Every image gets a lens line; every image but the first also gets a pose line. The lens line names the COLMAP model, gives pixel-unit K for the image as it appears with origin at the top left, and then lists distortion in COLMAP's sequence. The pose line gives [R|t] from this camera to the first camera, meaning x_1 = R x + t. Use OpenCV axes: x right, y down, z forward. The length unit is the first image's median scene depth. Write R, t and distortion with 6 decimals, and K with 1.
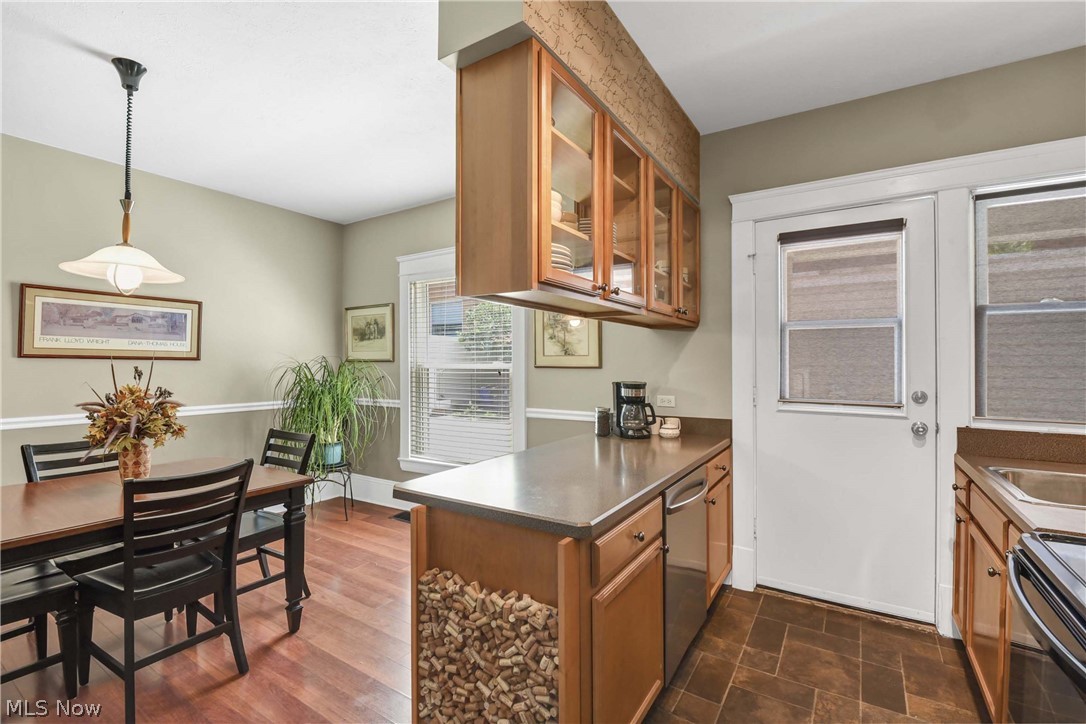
lens RADIAL K [[490.3, 0, 517.0], [0, 490.3, 357.3], [0, 0, 1]] dist [-0.009525, -0.004922]
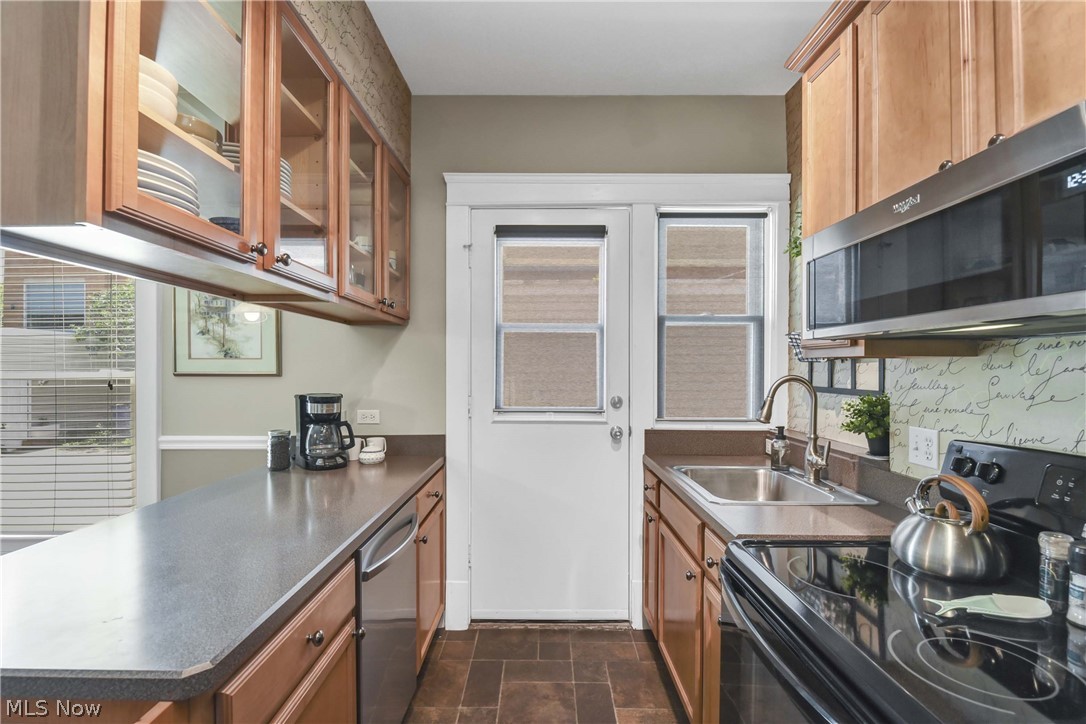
lens RADIAL K [[521.6, 0, 541.0], [0, 521.6, 369.3], [0, 0, 1]] dist [-0.001824, -0.000919]
pose [[0.824566, -0.000655, 0.565766, 0.071259], [-0.005894, 0.999935, 0.009748, 0.002534], [-0.565736, -0.011372, 0.824508, 0.179917]]
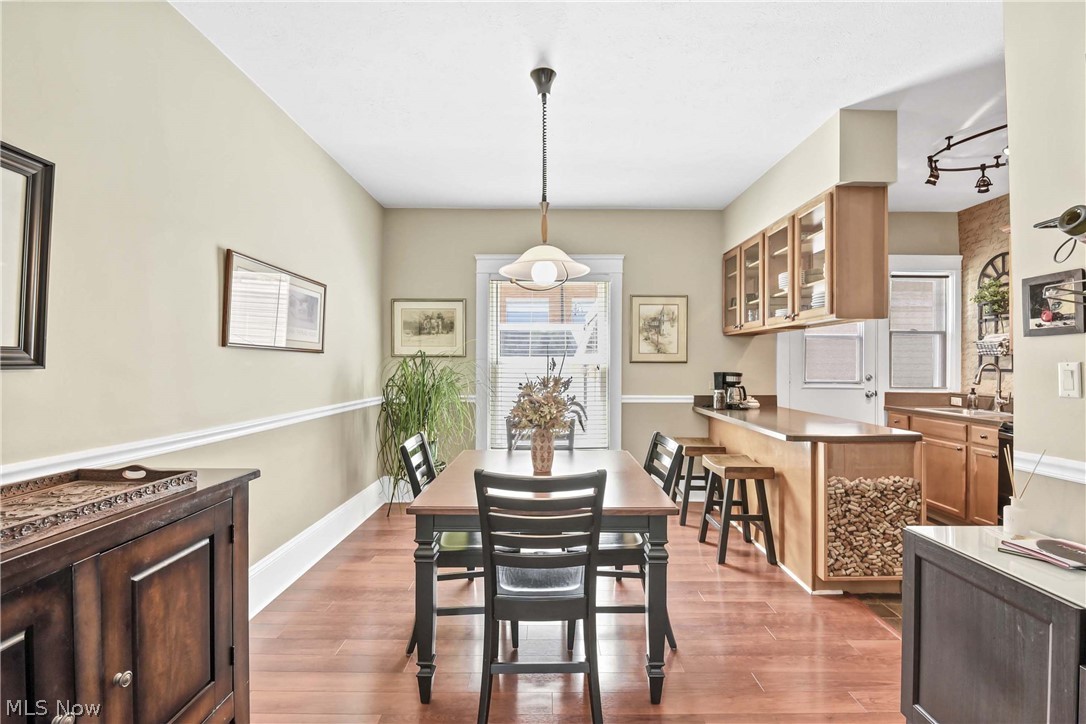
lens RADIAL K [[519.8, 0, 546.3], [0, 519.8, 356.9], [0, 0, 1]] dist [-0.003725, -0.000563]
pose [[0.818540, 0.008795, 0.574382, -1.370409], [-0.008969, 0.999957, -0.002530, 0.017623], [-0.574380, -0.003080, 0.818583, 0.060519]]
